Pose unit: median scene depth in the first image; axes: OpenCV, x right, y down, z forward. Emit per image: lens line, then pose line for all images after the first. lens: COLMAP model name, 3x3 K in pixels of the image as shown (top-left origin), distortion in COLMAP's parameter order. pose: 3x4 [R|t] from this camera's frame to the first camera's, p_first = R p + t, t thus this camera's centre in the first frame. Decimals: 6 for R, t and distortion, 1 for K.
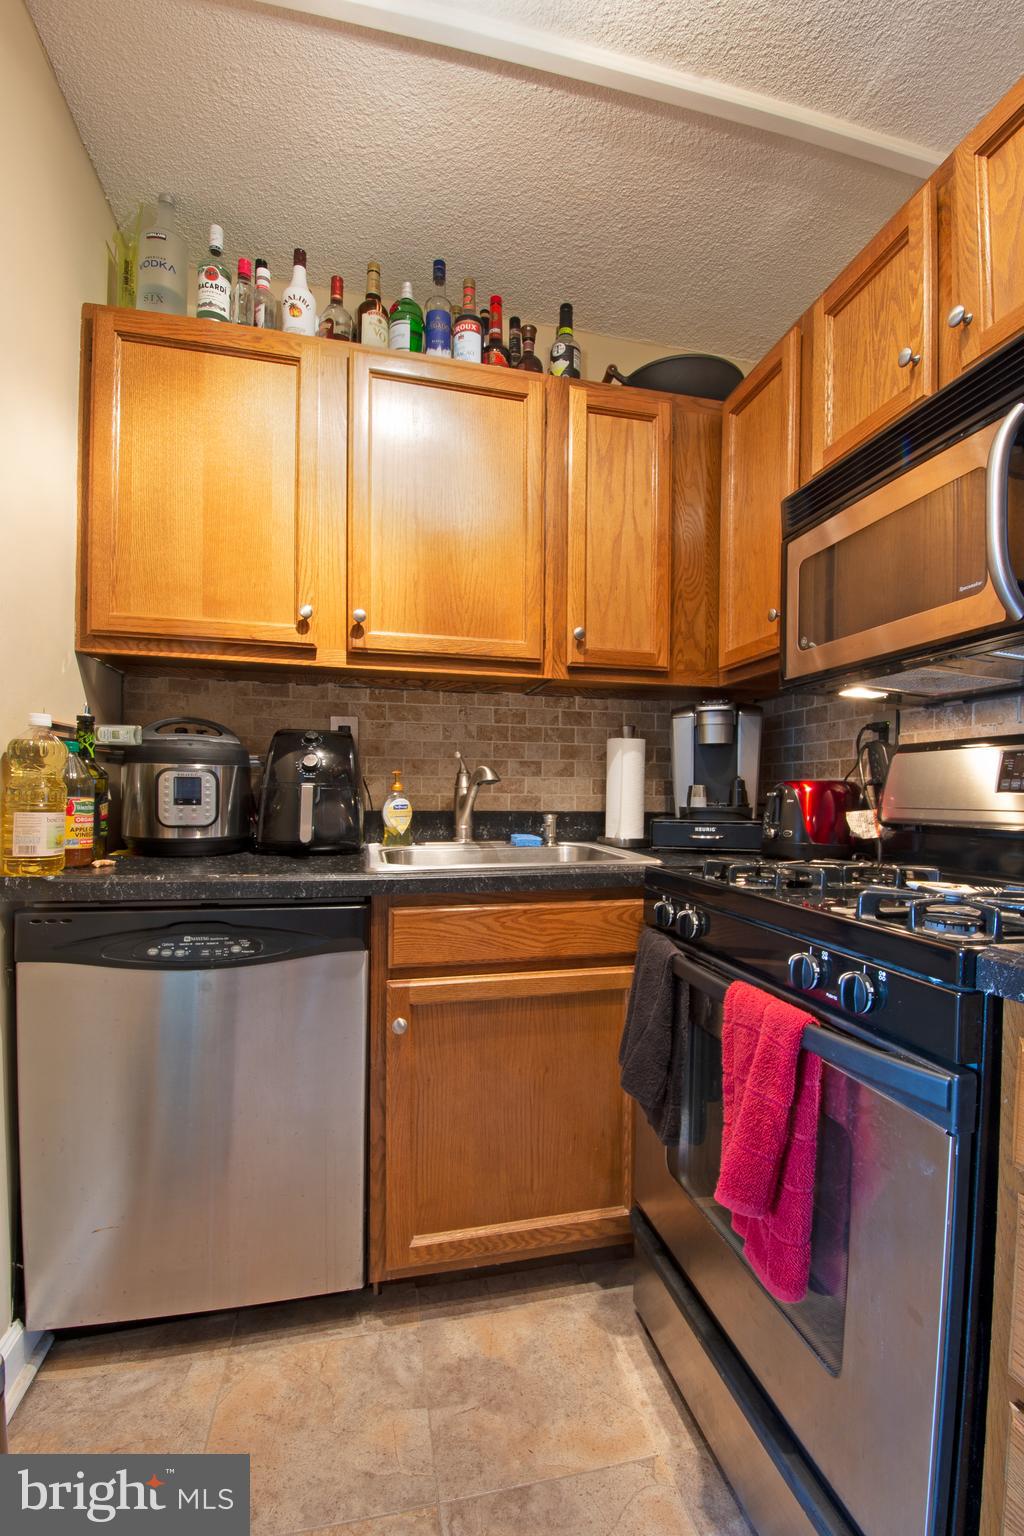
lens RADIAL K [[690.9, 0, 519.5], [0, 690.9, 800.3], [0, 0, 1]] dist [0.013027, -0.022341]
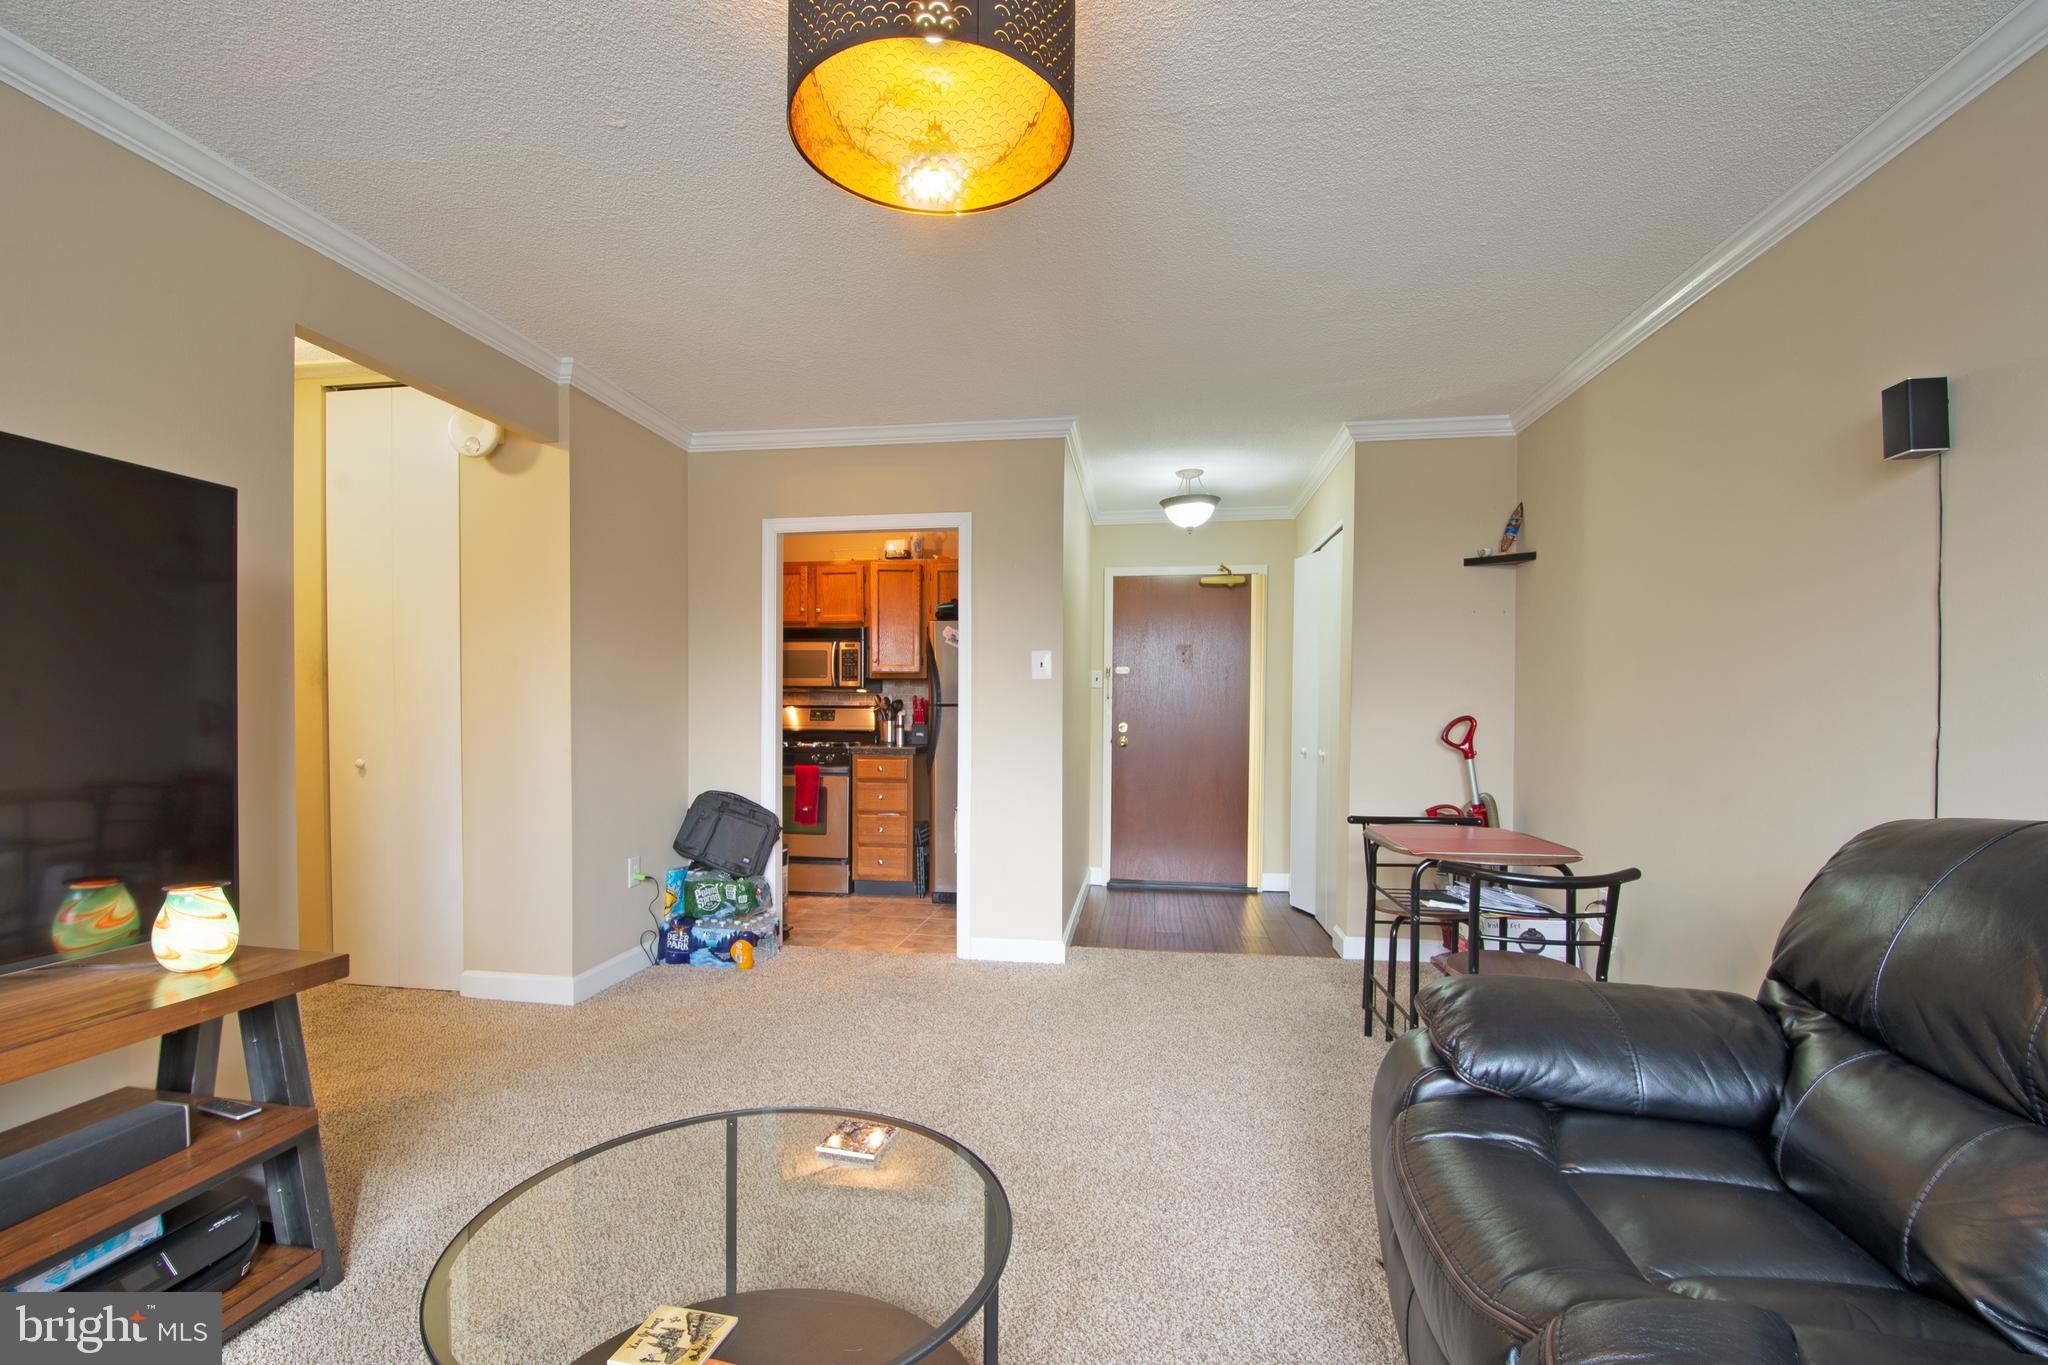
lens RADIAL K [[921.2, 0, 1017.9], [0, 921.2, 727.9], [0, 0, 1]] dist [0.013027, -0.022341]
pose [[0.379136, -0.021607, 0.925089, -2.562323], [0.008621, 0.999766, 0.019818, -0.046438], [-0.925301, 0.000461, 0.379234, -1.417797]]
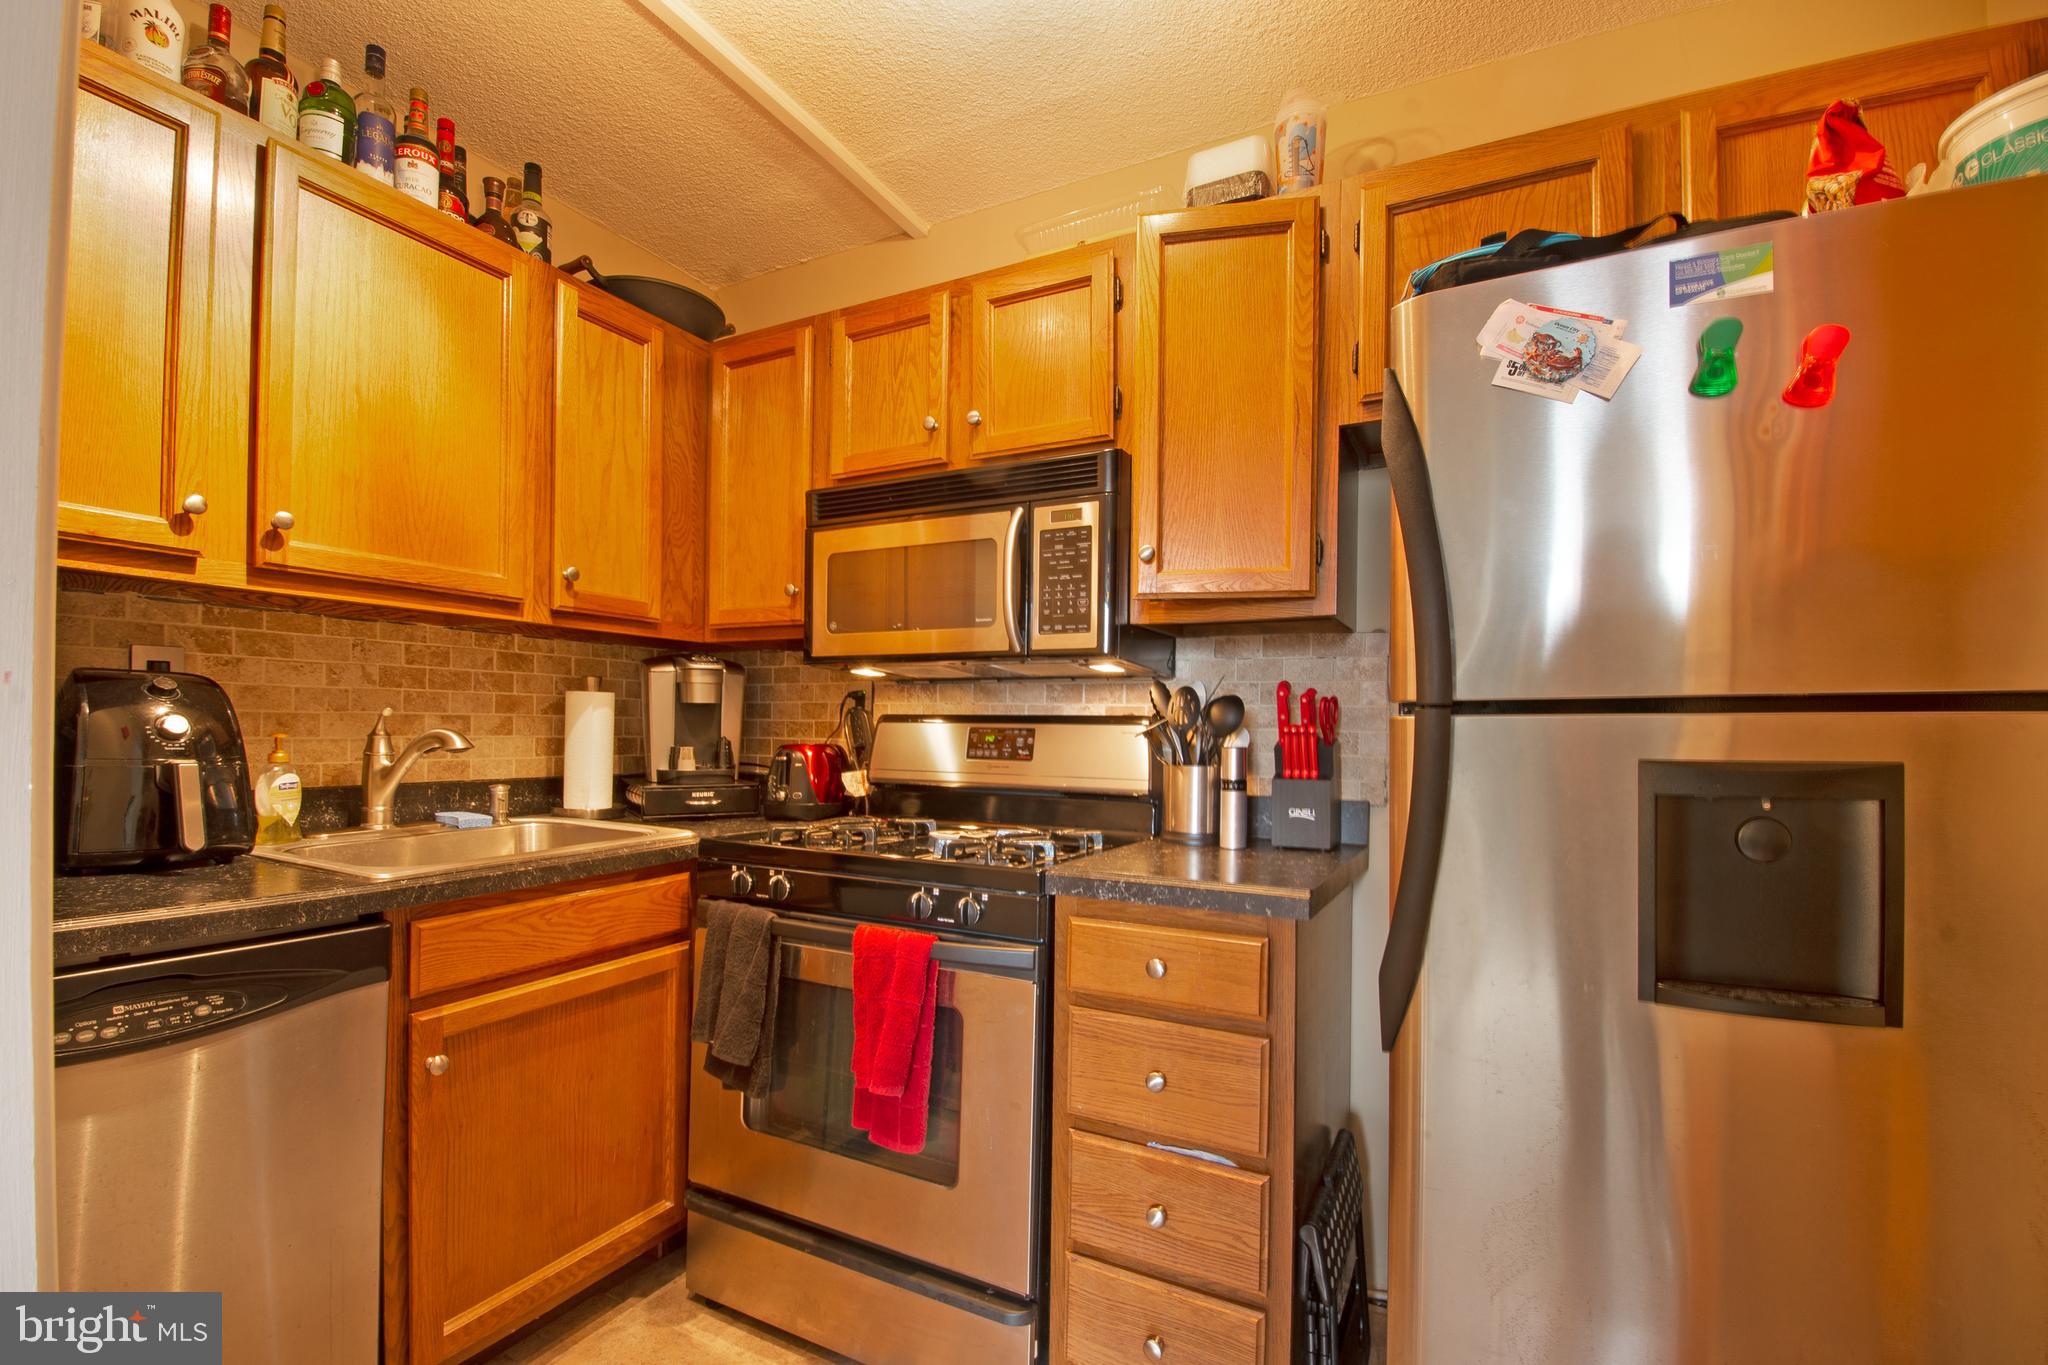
lens RADIAL K [[921.2, 0, 1017.9], [0, 921.2, 727.9], [0, 0, 1]] dist [0.013027, -0.022341]
pose [[0.658486, -0.000930, 0.752593, -0.419476], [0.001118, 0.999999, 0.000258, -0.051998], [-0.752593, 0.000672, 0.658486, -0.169731]]
